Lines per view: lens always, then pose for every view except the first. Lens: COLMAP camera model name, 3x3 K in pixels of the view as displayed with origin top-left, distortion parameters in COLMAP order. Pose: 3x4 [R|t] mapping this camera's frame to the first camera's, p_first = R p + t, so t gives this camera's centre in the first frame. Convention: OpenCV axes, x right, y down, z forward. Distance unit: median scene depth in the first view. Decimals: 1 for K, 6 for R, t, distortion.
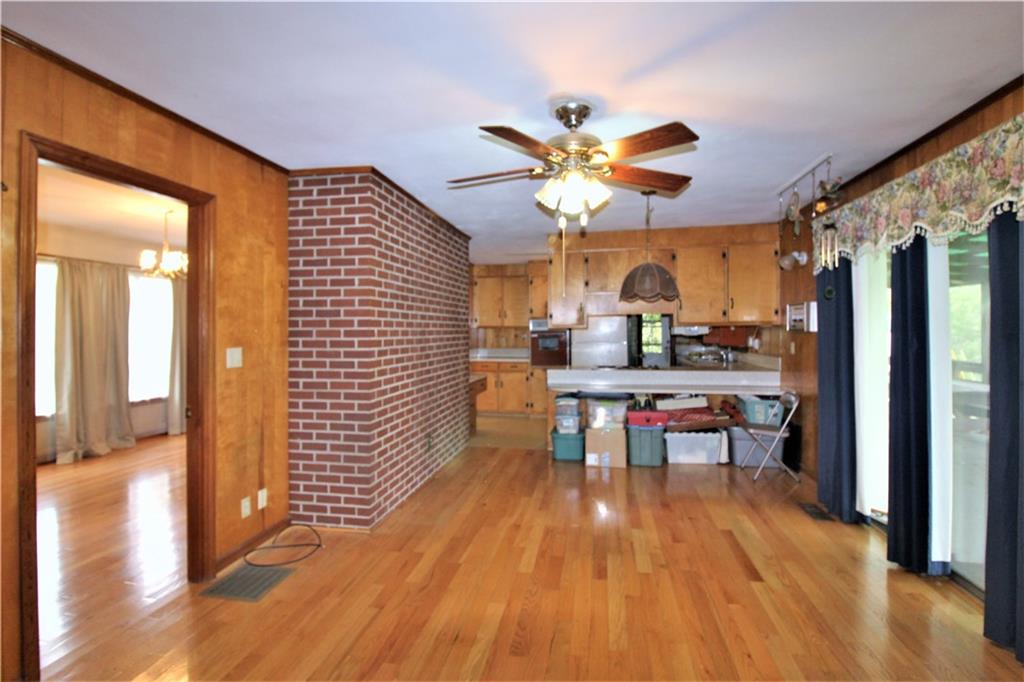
lens RADIAL K [[488.4, 0, 508.9], [0, 488.4, 327.4], [0, 0, 1]] dist [0.000197, -0.015496]
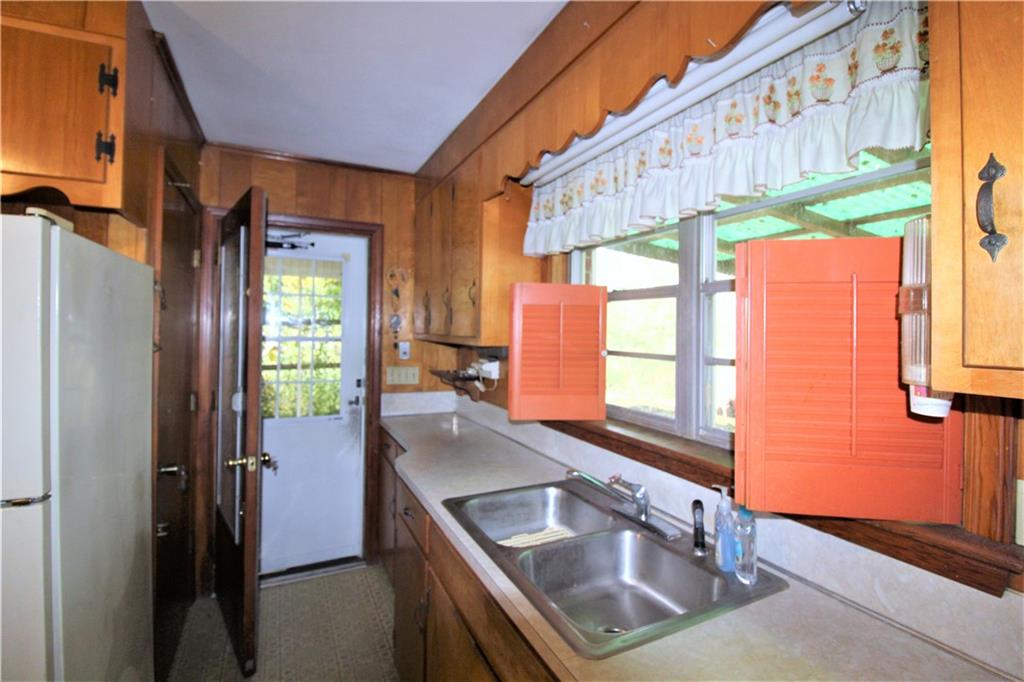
lens RADIAL K [[473.0, 0, 509.2], [0, 473.0, 326.1], [0, 0, 1]] dist [-0.000507, -0.013820]
pose [[0.810878, 0.023002, 0.584763, 0.512901], [-0.020314, 0.999731, -0.011156, -0.020909], [-0.584863, -0.002832, 0.811127, 1.592787]]
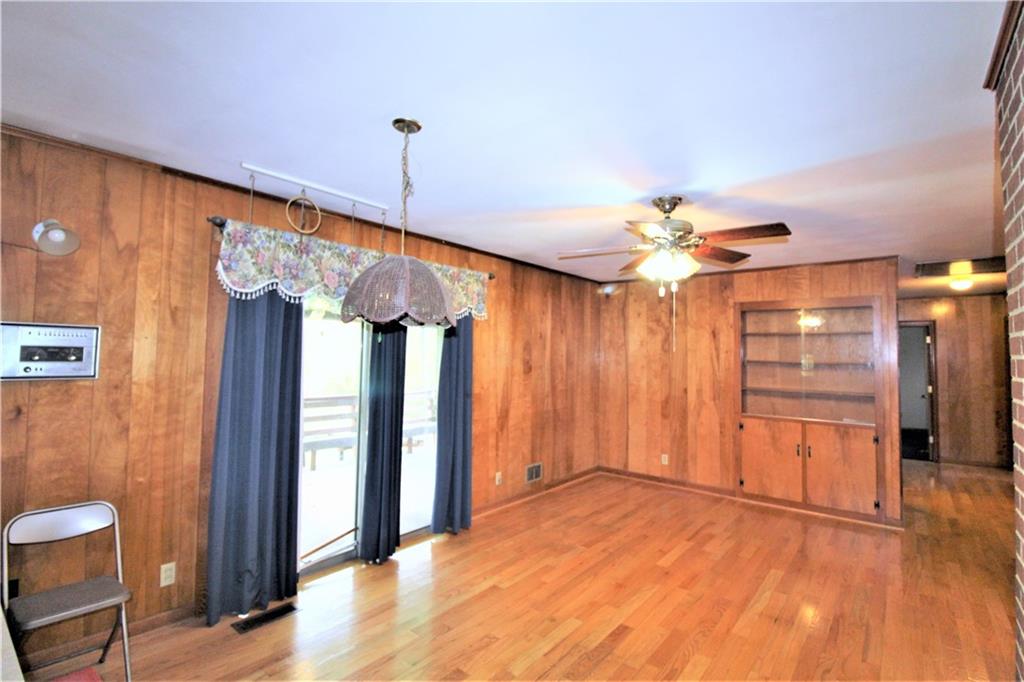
lens RADIAL K [[488.4, 0, 508.9], [0, 488.4, 327.4], [0, 0, 1]] dist [0.000197, -0.015496]
pose [[-0.881260, 0.013128, 0.472449, -0.057500], [-0.016846, 0.998106, -0.059158, -0.028527], [-0.472331, -0.060092, -0.879371, 1.422265]]
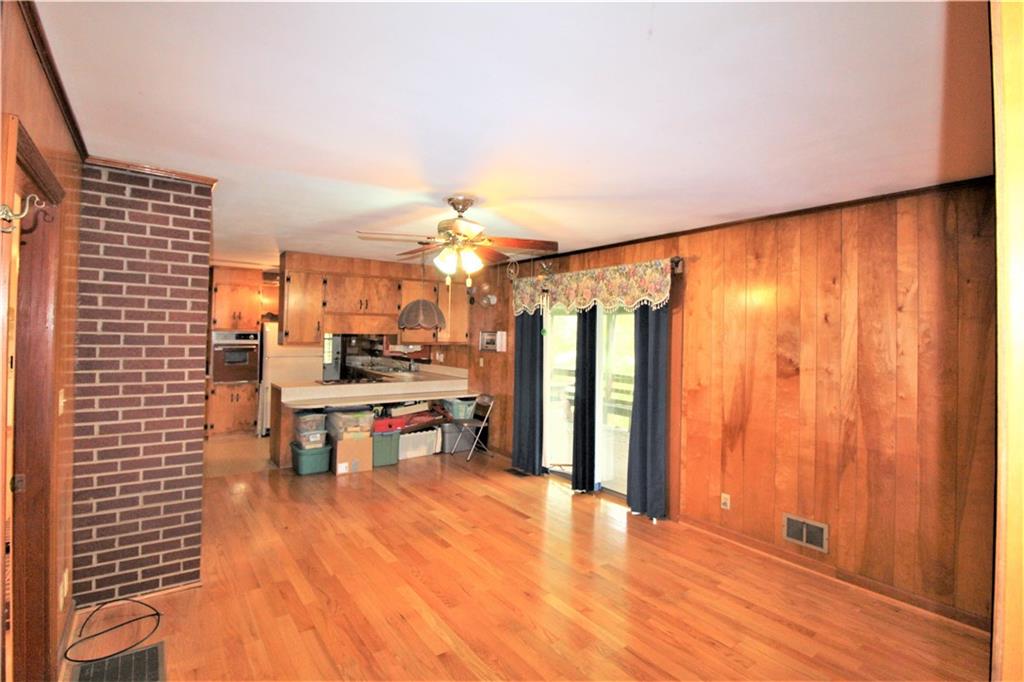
lens RADIAL K [[488.4, 0, 508.9], [0, 488.4, 327.4], [0, 0, 1]] dist [0.000197, -0.015496]
pose [[0.684999, 0.029163, 0.727960, -0.476521], [-0.026209, 0.999538, -0.015381, -0.046706], [-0.728072, -0.008543, 0.685447, -0.019474]]
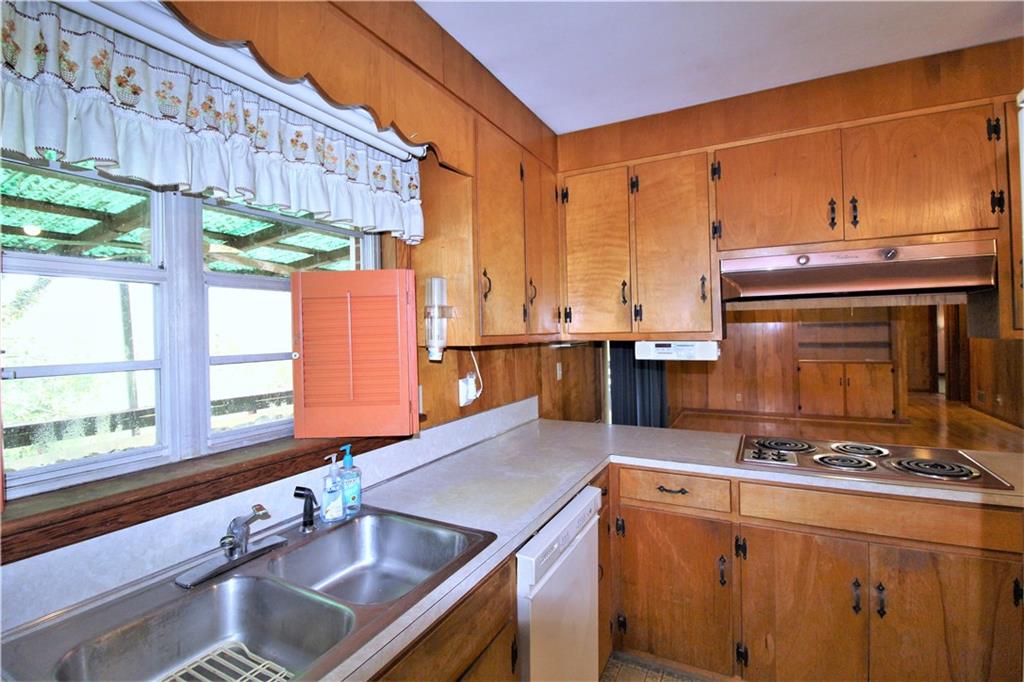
lens RADIAL K [[473.0, 0, 509.2], [0, 473.0, 326.1], [0, 0, 1]] dist [-0.000507, -0.013820]
pose [[-0.954893, 0.028831, 0.295547, 0.563168], [0.024959, 0.999546, -0.016864, -0.015047], [-0.295899, -0.008727, -0.955179, 2.065009]]
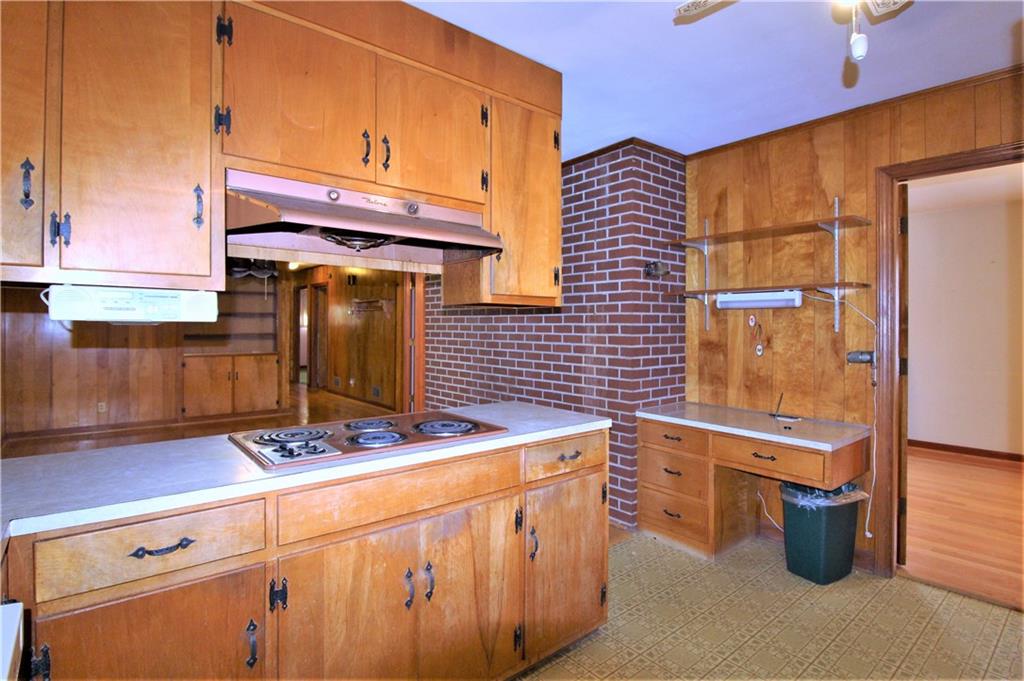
lens RADIAL K [[511.7, 0, 510.5], [0, 511.7, 325.7], [0, 0, 1]] dist [0.003769, -0.016171]
pose [[-0.636391, 0.002224, -0.771363, 0.652371], [0.004284, 0.999991, -0.000652, 0.026343], [0.771355, -0.003720, -0.636395, 1.878084]]
